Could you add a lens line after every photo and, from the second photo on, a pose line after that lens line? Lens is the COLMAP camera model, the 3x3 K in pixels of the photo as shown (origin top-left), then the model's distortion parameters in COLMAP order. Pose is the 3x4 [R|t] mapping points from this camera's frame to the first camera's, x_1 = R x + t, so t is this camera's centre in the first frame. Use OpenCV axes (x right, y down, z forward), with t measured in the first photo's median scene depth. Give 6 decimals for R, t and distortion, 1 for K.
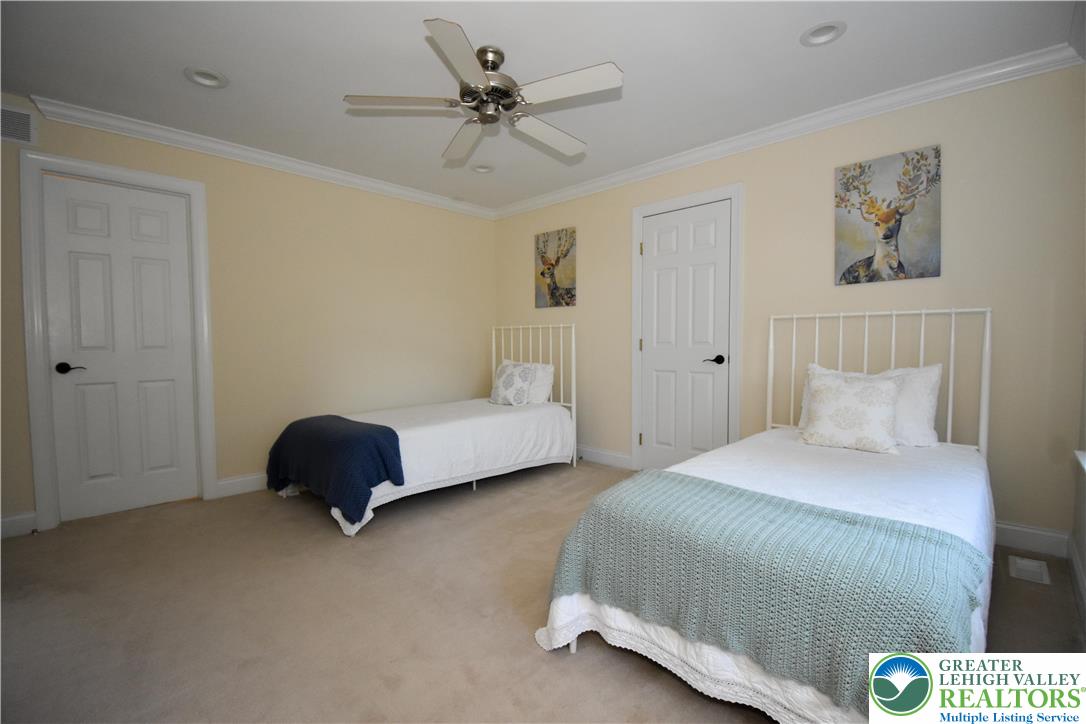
lens RADIAL K [[482.1, 0, 548.9], [0, 482.1, 364.9], [0, 0, 1]] dist [0.002622, -0.003720]
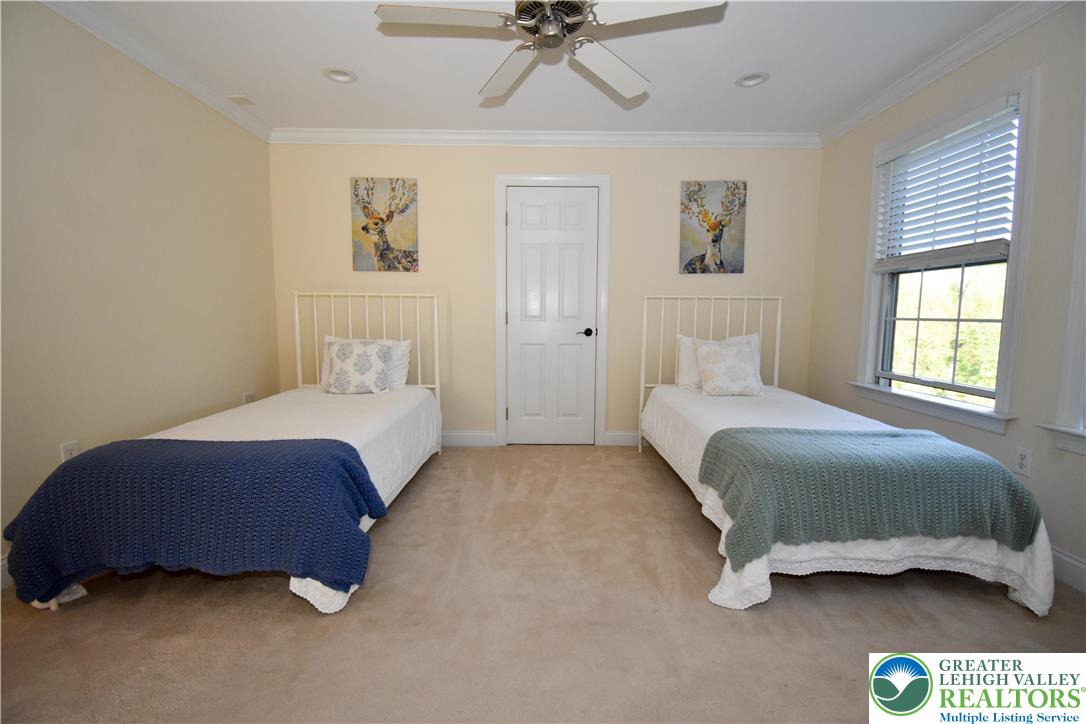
lens RADIAL K [[482.1, 0, 550.6], [0, 482.1, 364.3], [0, 0, 1]] dist [0.002622, -0.003720]
pose [[0.719272, -0.059821, 0.692148, -0.556755], [0.020727, 0.997690, 0.064690, -0.012810], [-0.694419, -0.032183, 0.718851, 0.300072]]
